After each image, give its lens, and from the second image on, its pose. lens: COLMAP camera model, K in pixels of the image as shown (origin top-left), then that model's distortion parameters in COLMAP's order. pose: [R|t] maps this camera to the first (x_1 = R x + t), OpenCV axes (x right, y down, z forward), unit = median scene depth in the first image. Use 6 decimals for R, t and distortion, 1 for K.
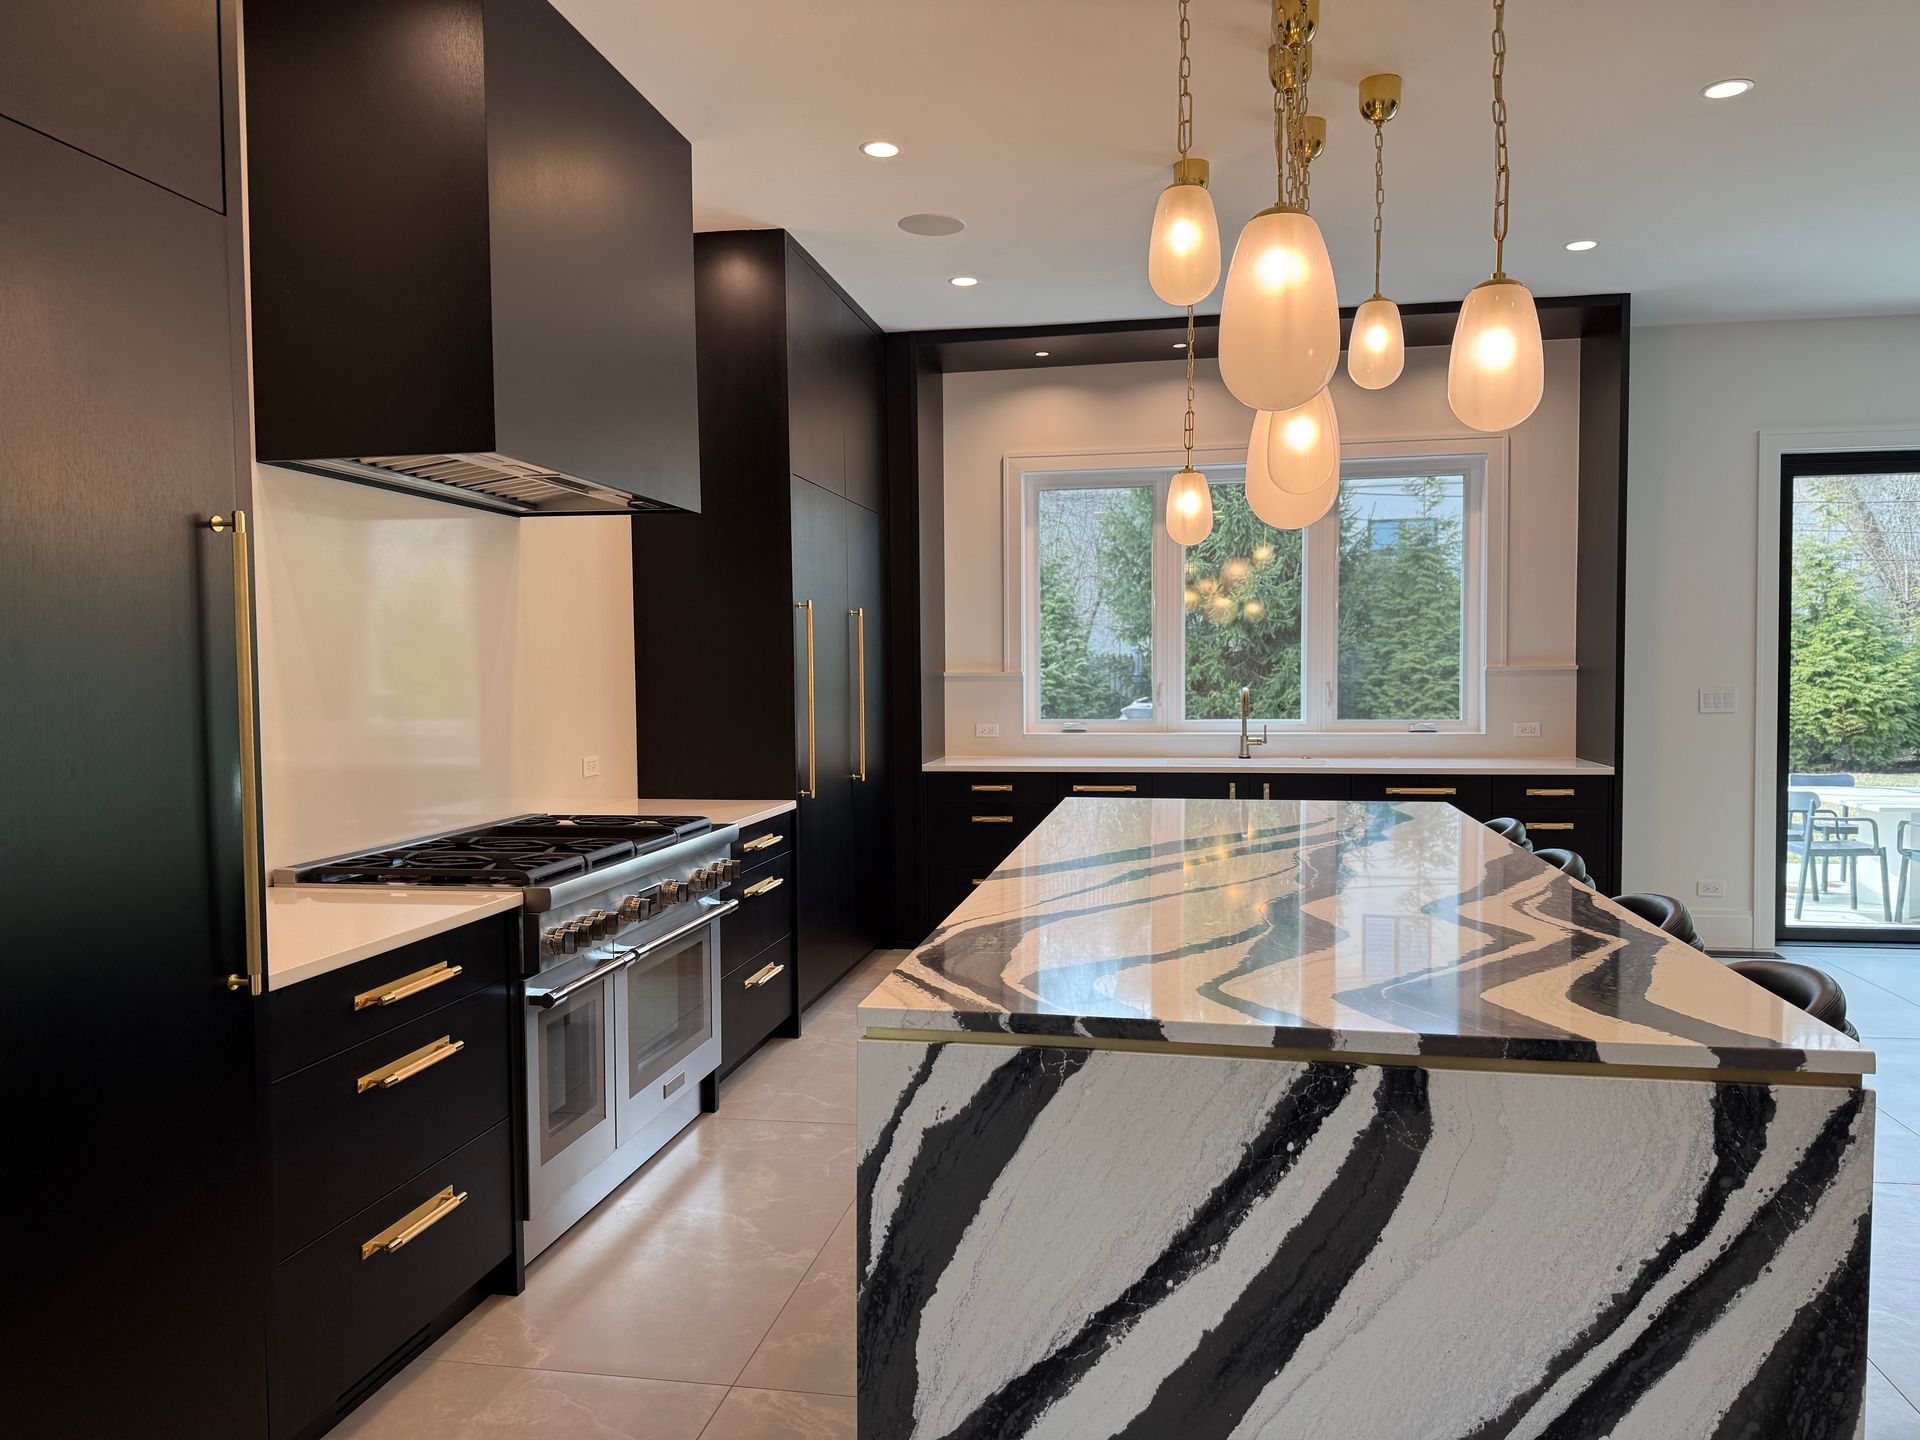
lens RADIAL K [[1349.5, 0, 980.1], [0, 1349.5, 720.1], [0, 0, 1]] dist [0.040767, -0.044536]
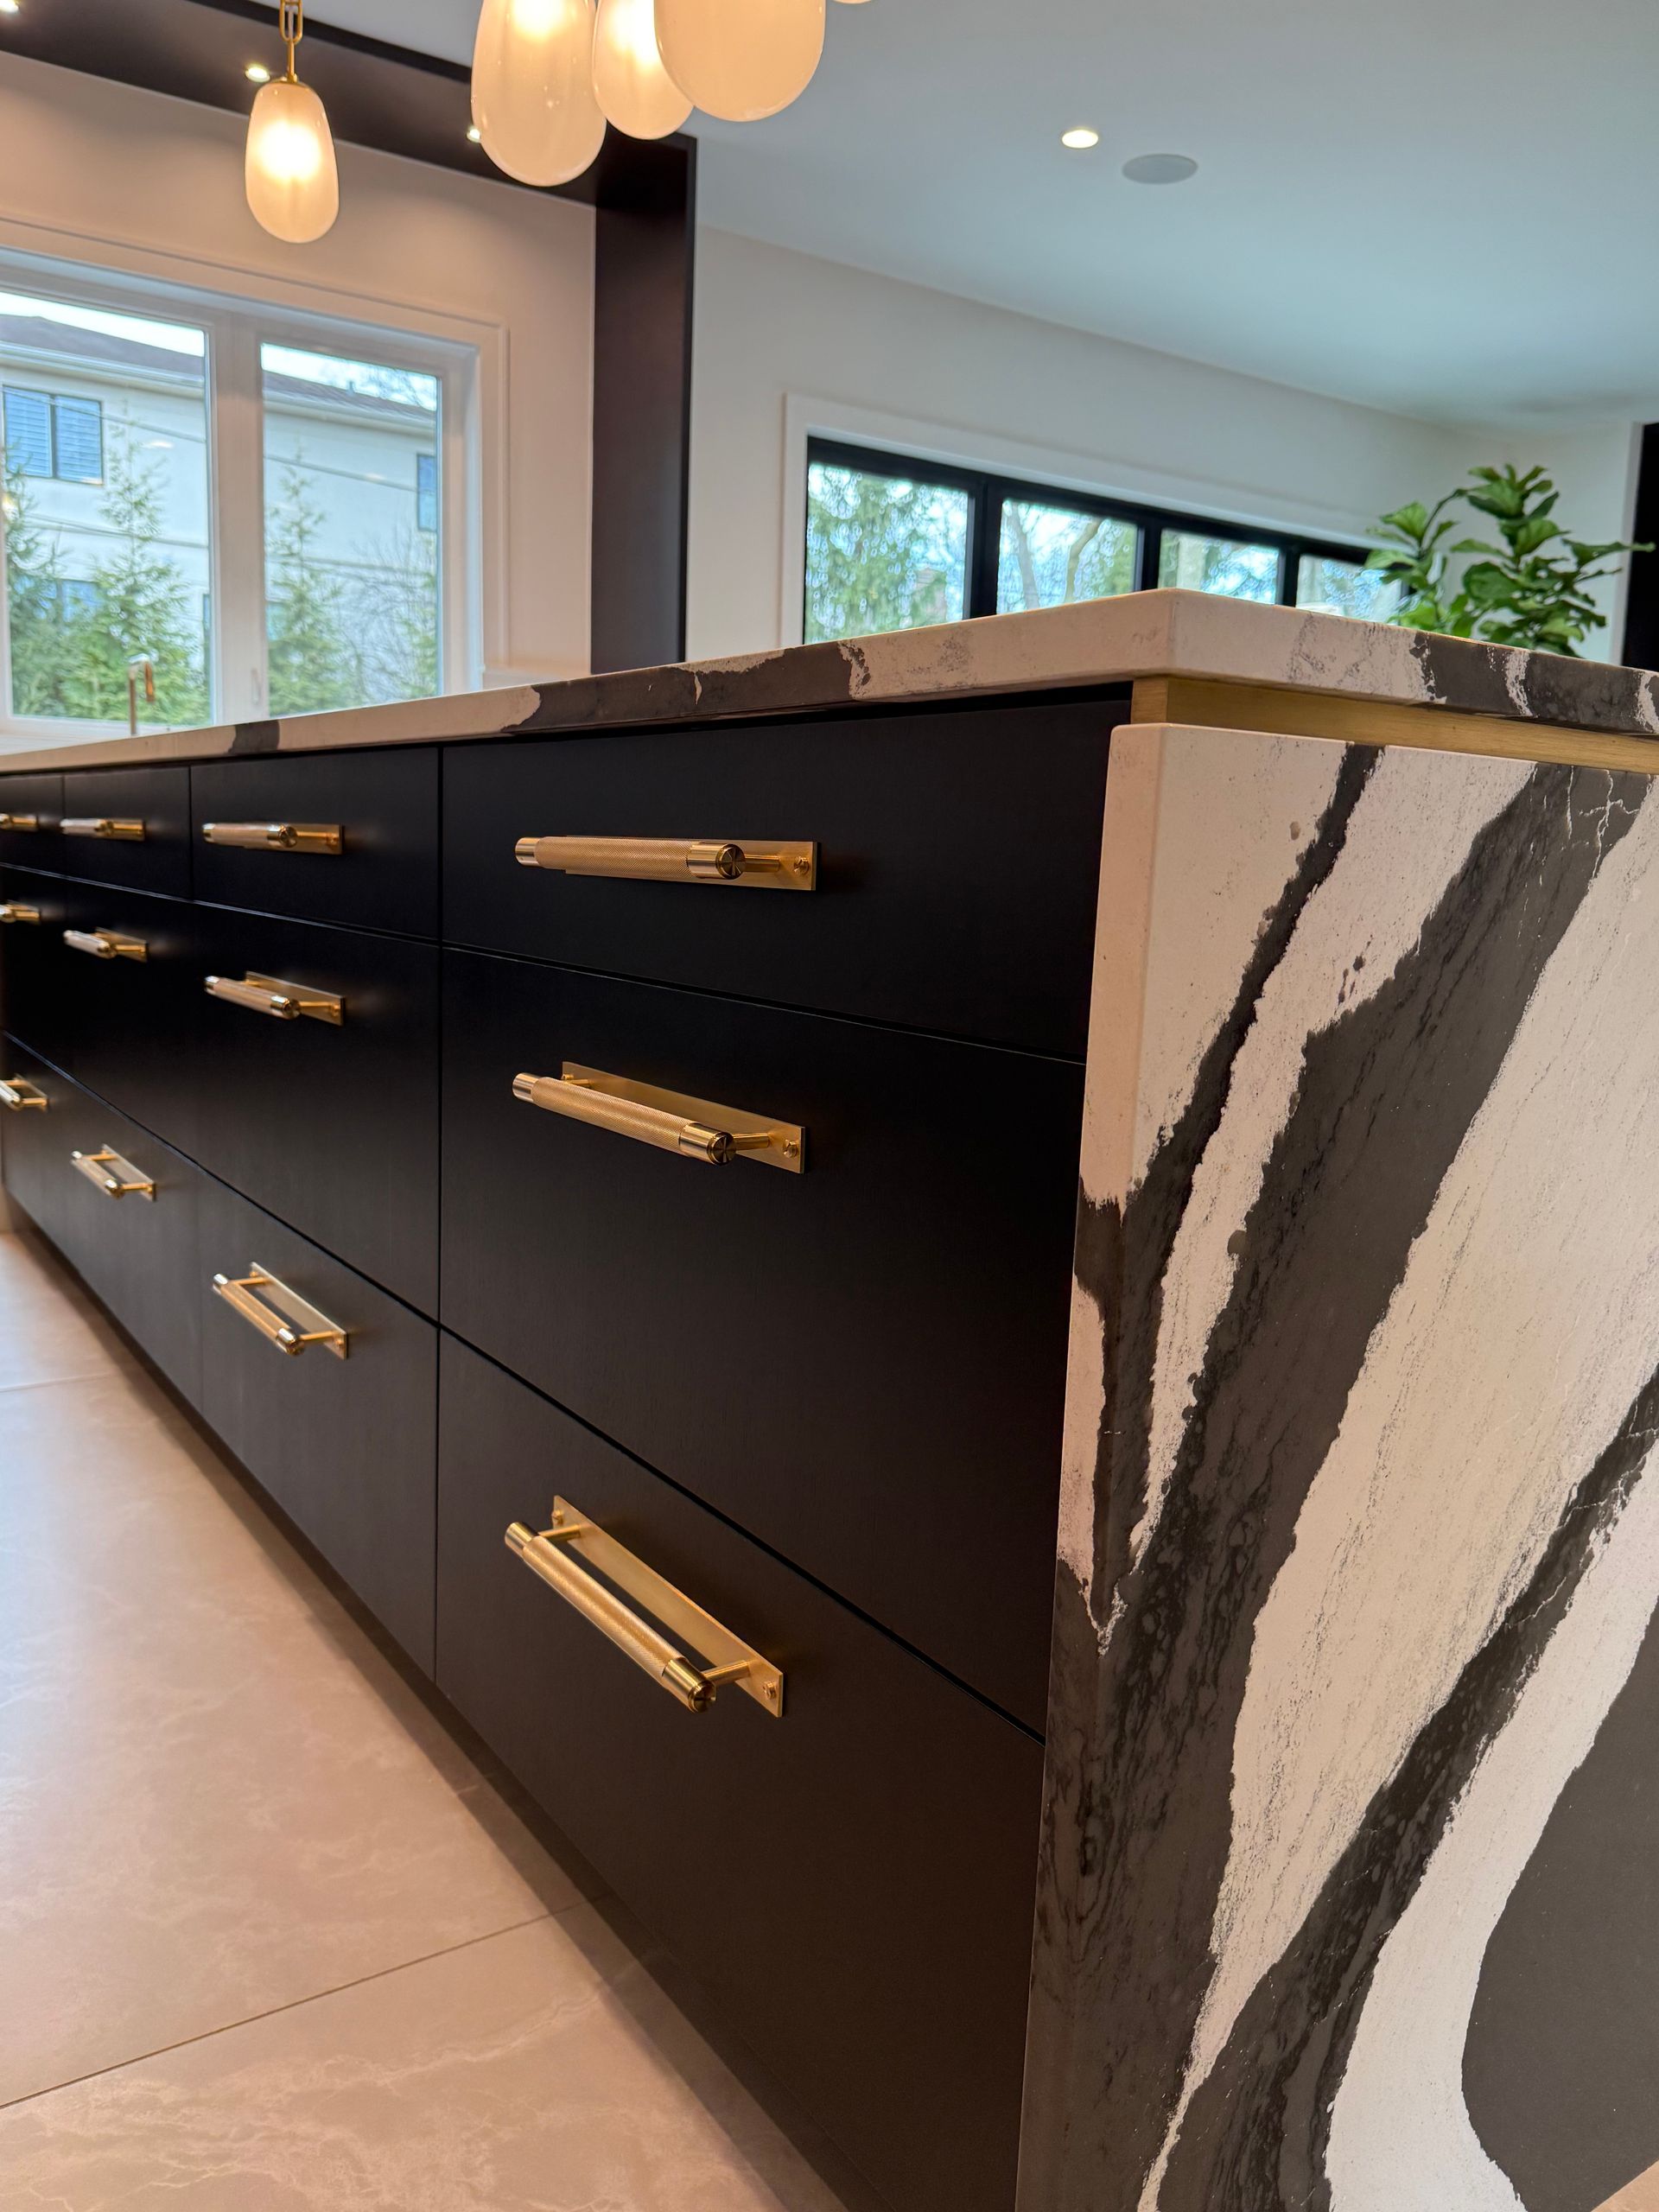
lens RADIAL K [[1662.4, 0, 851.0], [0, 1662.4, 1098.3], [0, 0, 1]] dist [0.034242, -0.042037]
pose [[0.716012, -0.071300, 0.694437, -0.288052], [-0.014050, 0.993097, 0.116450, 0.215458], [-0.697946, -0.093137, 0.710068, 0.633761]]
